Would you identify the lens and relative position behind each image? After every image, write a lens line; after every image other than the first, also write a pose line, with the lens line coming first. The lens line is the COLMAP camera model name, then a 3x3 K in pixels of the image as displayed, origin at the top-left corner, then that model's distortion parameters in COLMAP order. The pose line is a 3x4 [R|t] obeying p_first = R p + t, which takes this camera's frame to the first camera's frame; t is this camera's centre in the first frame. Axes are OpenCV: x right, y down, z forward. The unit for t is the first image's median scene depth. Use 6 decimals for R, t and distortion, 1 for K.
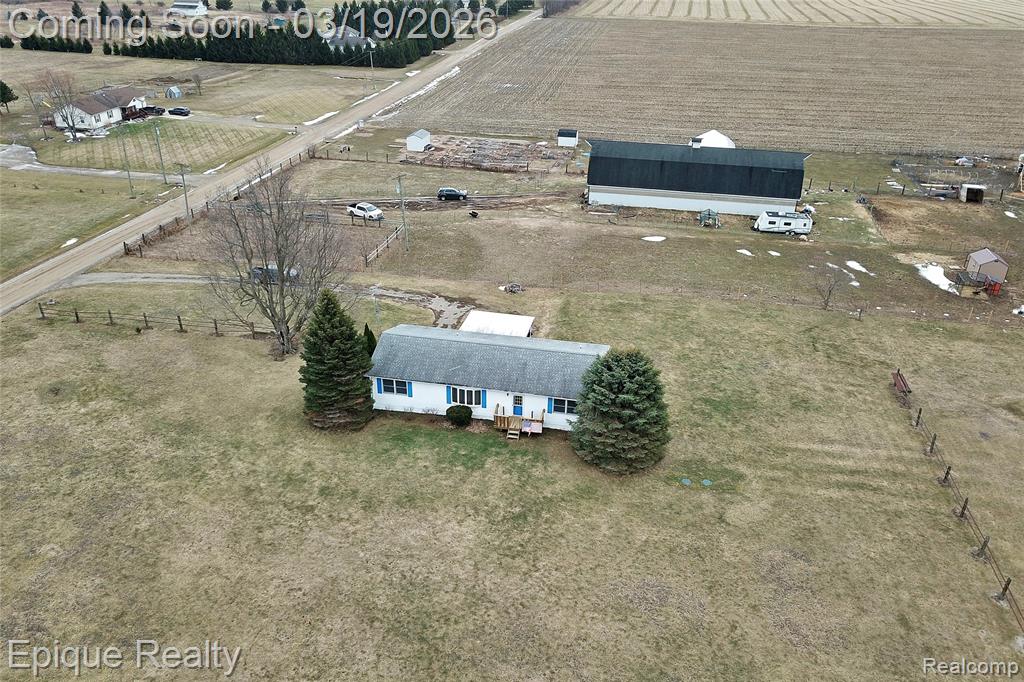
lens RADIAL K [[785.6, 0, 512.0], [0, 785.6, 341.0], [0, 0, 1]] dist [0.045923, -0.009147]
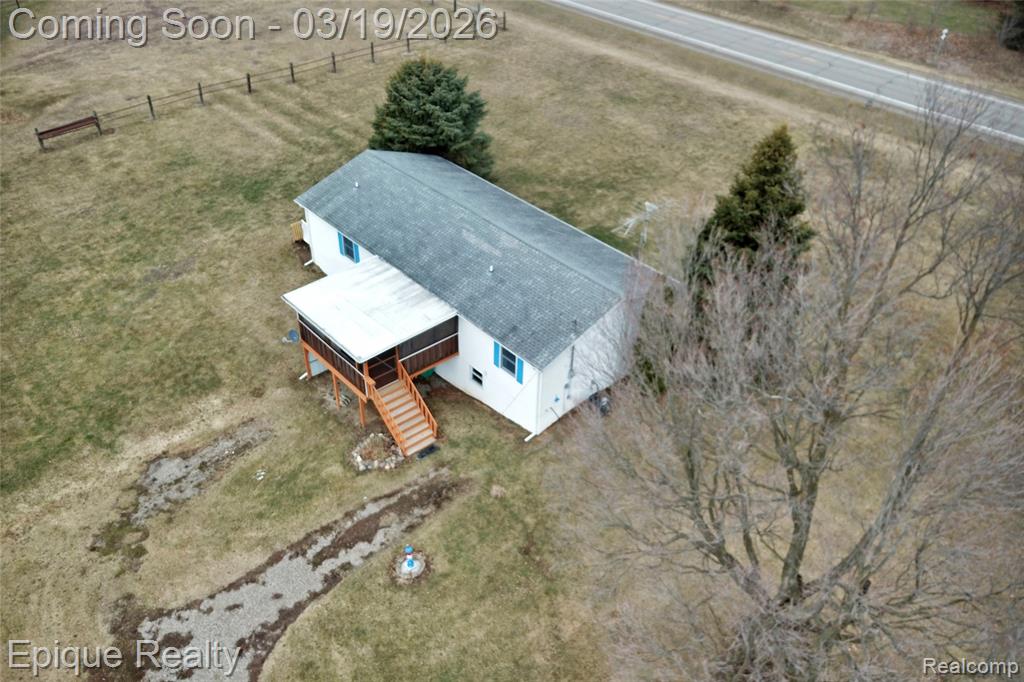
lens RADIAL K [[799.6, 0, 523.8], [0, 799.6, 338.0], [0, 0, 1]] dist [0.005844, -0.009327]
pose [[-0.805851, -0.378831, 0.455073, -0.288003], [0.231044, 0.506451, 0.830738, -0.349575], [-0.545181, 0.774593, -0.320597, 1.006026]]
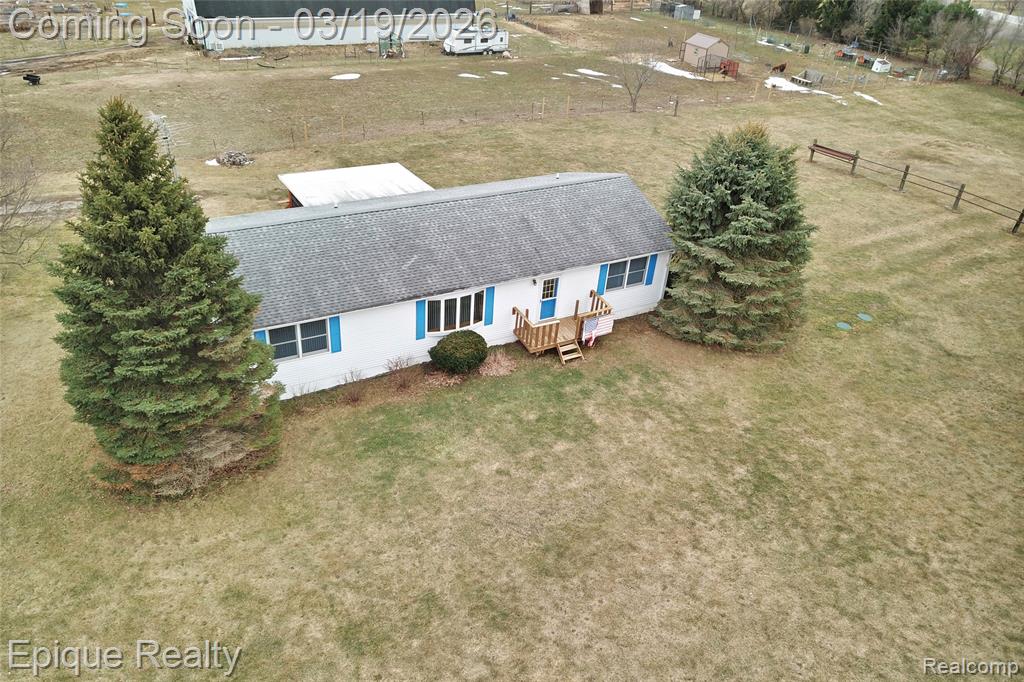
lens RADIAL K [[799.6, 0, 523.8], [0, 799.6, 338.0], [0, 0, 1]] dist [0.005844, -0.009327]
pose [[0.764607, -0.304477, 0.568040, -0.239686], [0.248064, 0.952502, 0.176649, 0.007977], [-0.594845, 0.005843, 0.803820, 0.453644]]
